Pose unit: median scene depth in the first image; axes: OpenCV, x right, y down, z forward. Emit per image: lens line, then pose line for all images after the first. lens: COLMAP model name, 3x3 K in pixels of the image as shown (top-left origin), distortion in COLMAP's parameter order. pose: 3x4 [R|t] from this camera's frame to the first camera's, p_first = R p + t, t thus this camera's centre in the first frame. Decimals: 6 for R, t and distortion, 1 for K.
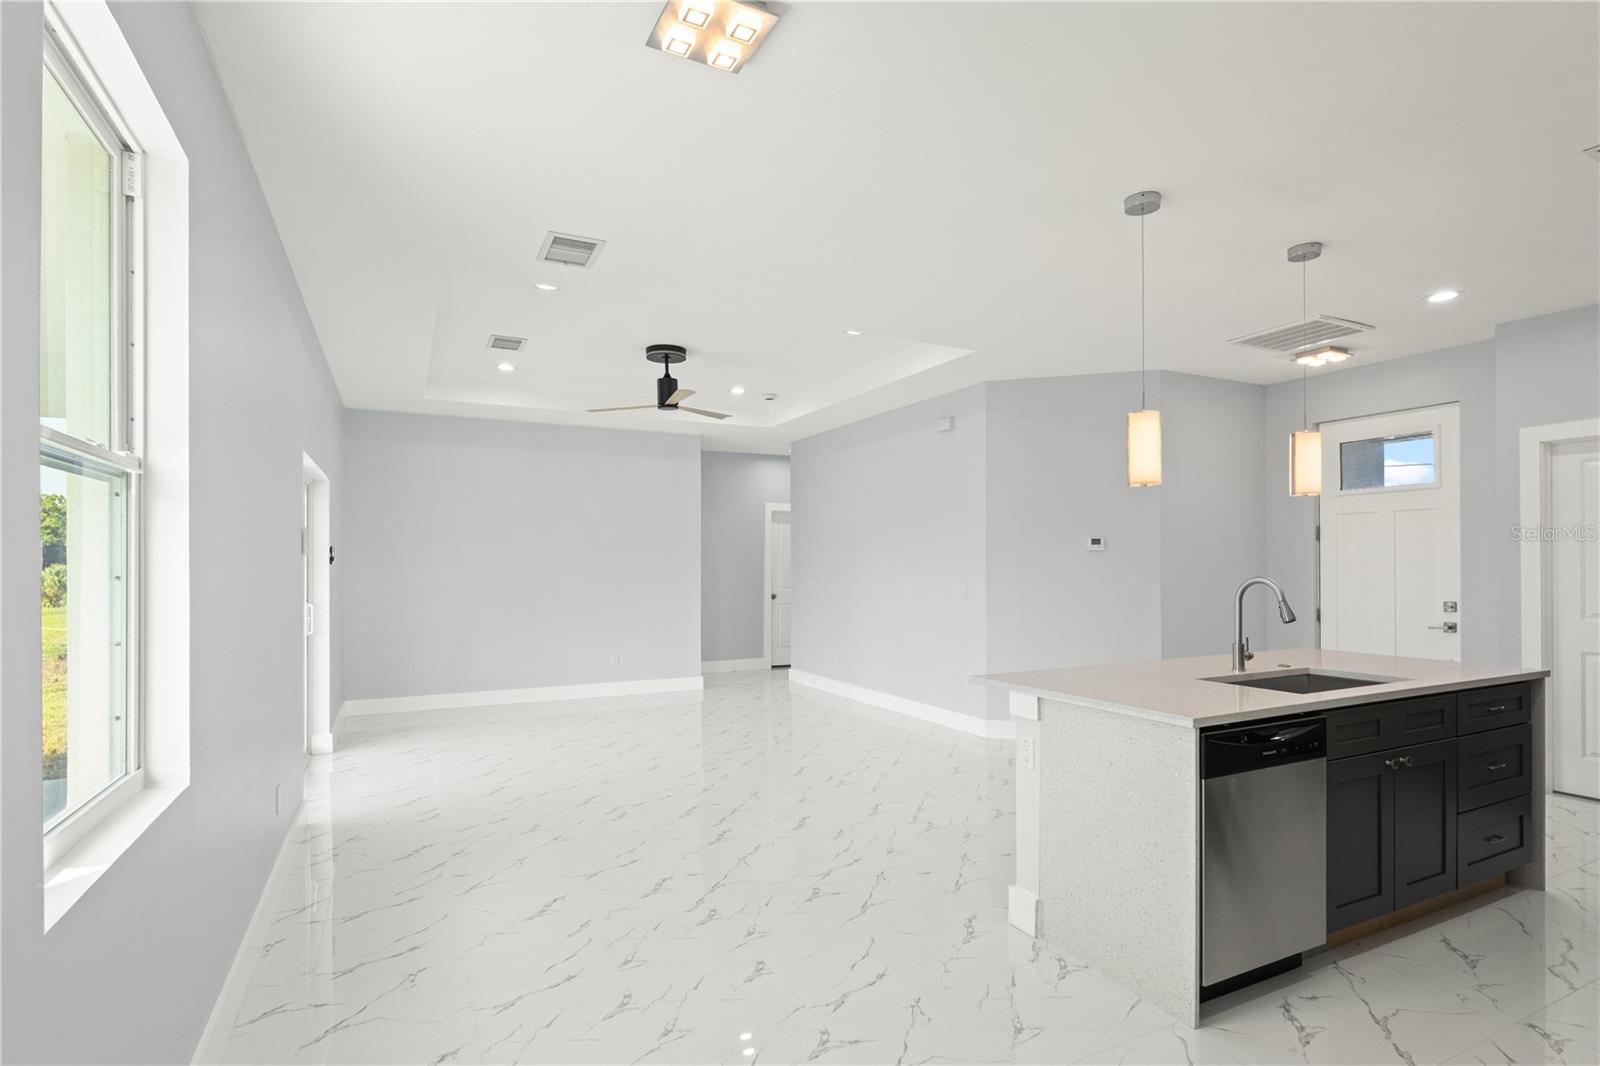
lens RADIAL K [[809.4, 0, 797.6], [0, 809.4, 577.3], [0, 0, 1]] dist [0.003283, 0.001770]
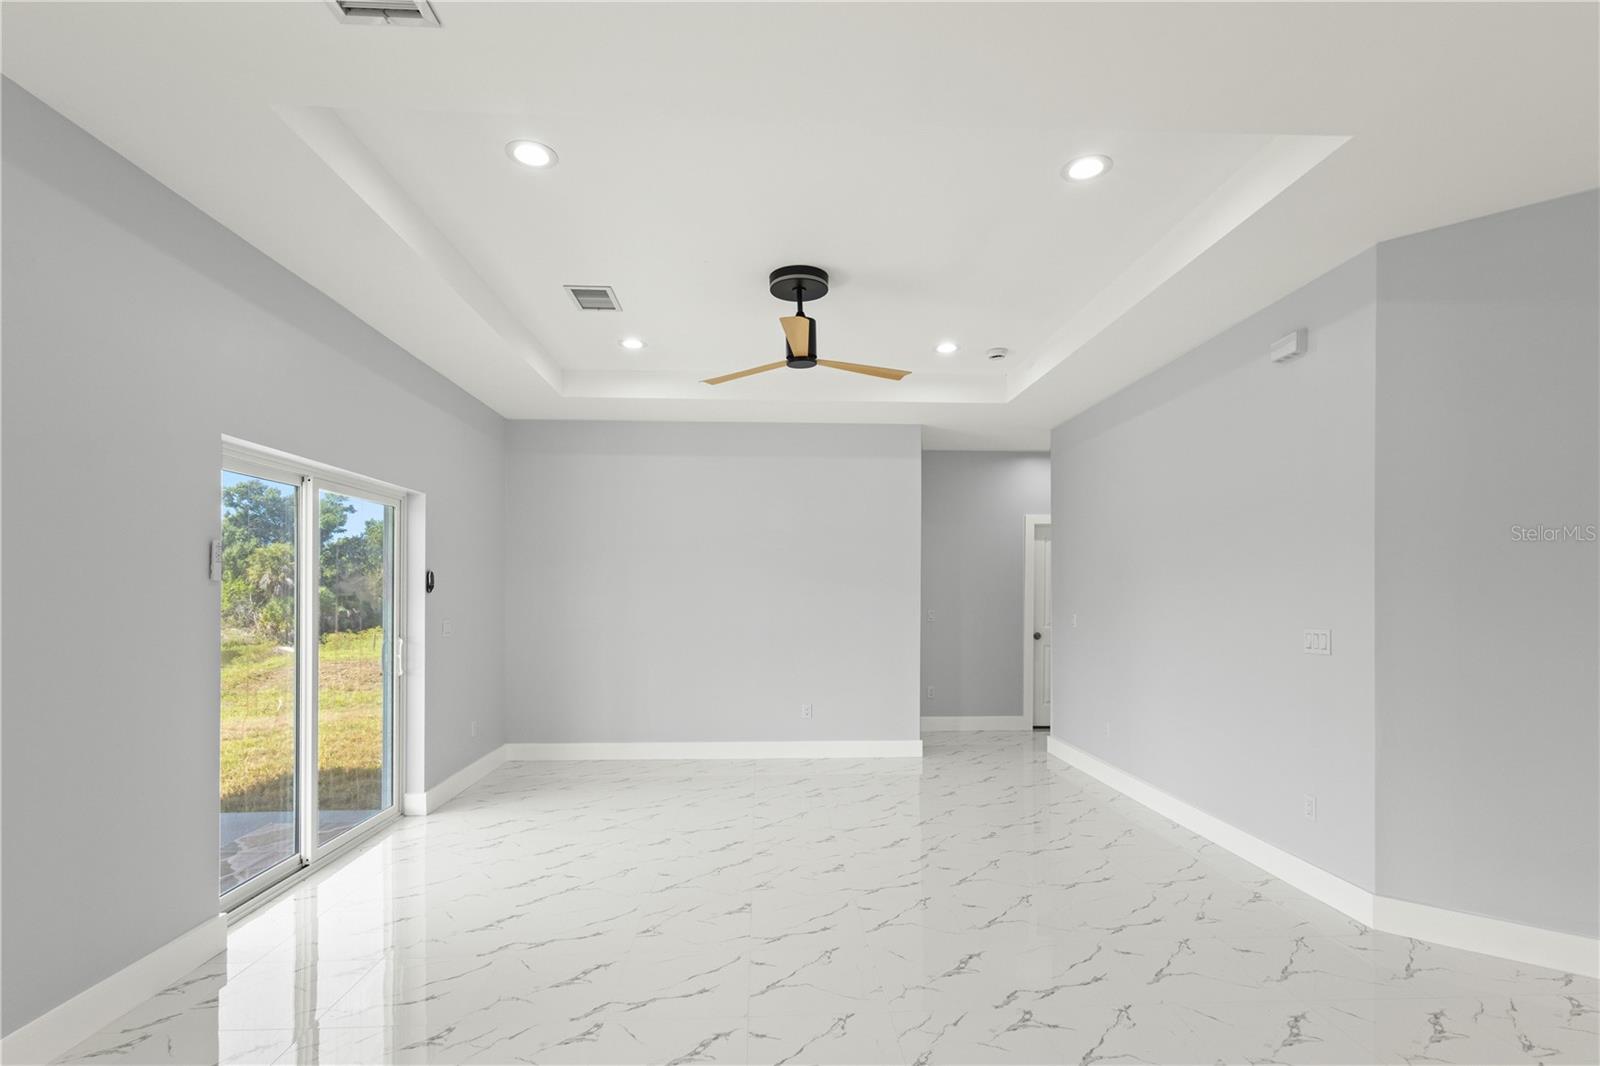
lens RADIAL K [[755.5, 0, 799.7], [0, 755.5, 601.9], [0, 0, 1]] dist [0.011206, -0.001636]
pose [[0.911552, 0.008853, -0.411090, 0.094356], [-0.010642, 0.999941, -0.002064, -0.007602], [0.411048, 0.006256, 0.911592, 0.393679]]
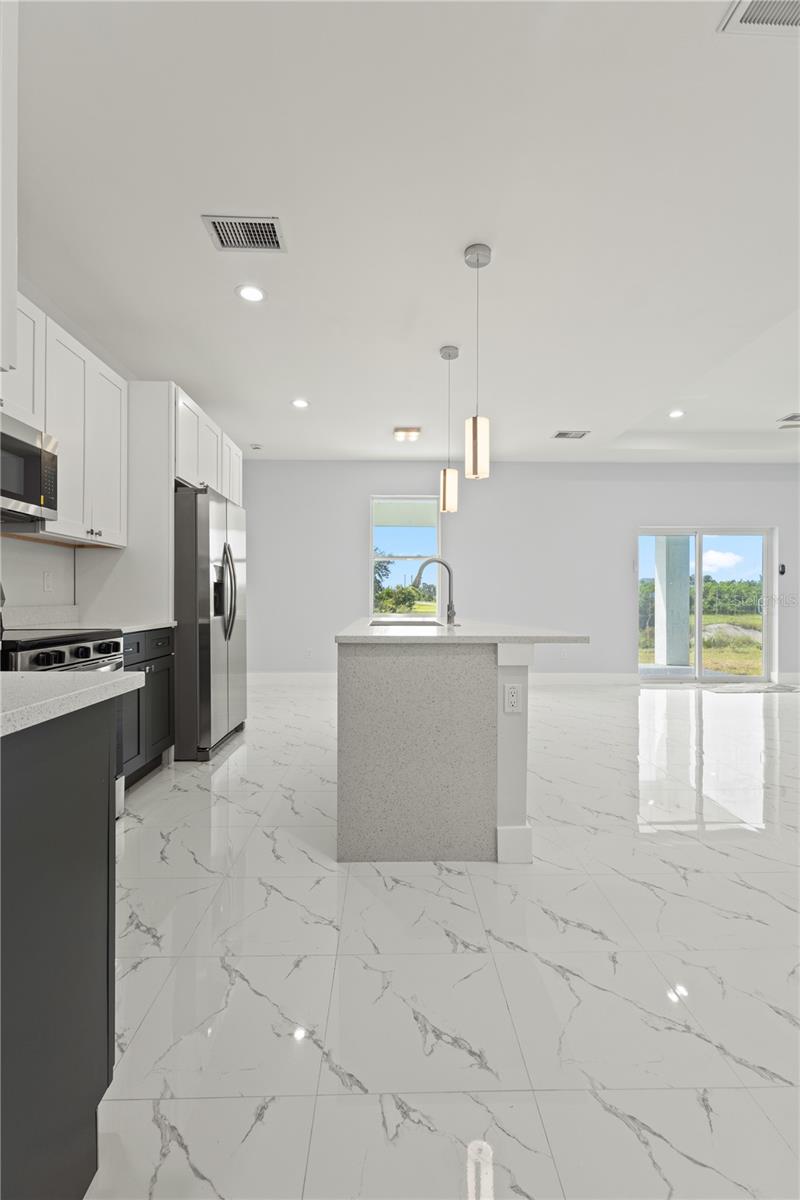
lens RADIAL K [[566.6, 0, 403.4], [0, 566.6, 602.1], [0, 0, 1]] dist [0.011206, -0.001636]
pose [[-0.433296, 0.002660, -0.901248, 0.789066], [-0.011357, 0.999900, 0.008411, 0.036984], [0.901180, 0.013879, -0.433223, 0.721772]]
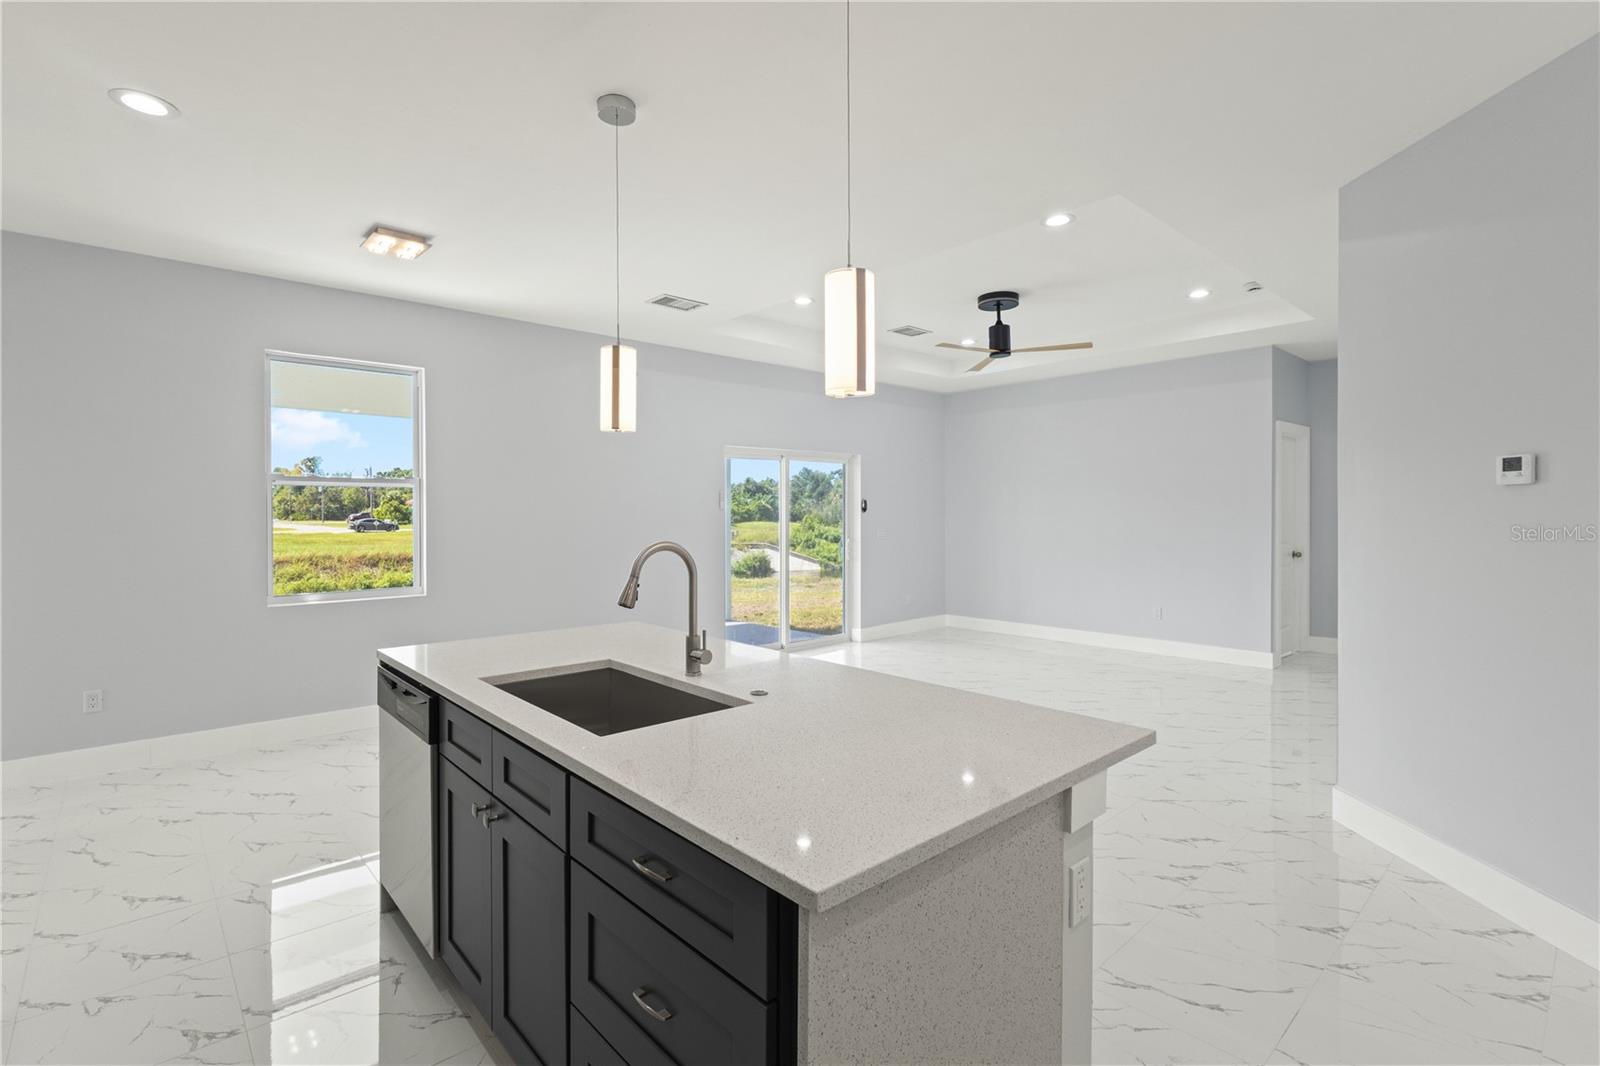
lens RADIAL K [[755.5, 0, 794.4], [0, 755.5, 523.9], [0, 0, 1]] dist [0.011206, -0.001636]
pose [[0.253540, 0.017321, -0.967170, 0.630900], [-0.007960, 0.999843, 0.015820, -0.014158], [0.967292, 0.003688, 0.253638, 0.485916]]
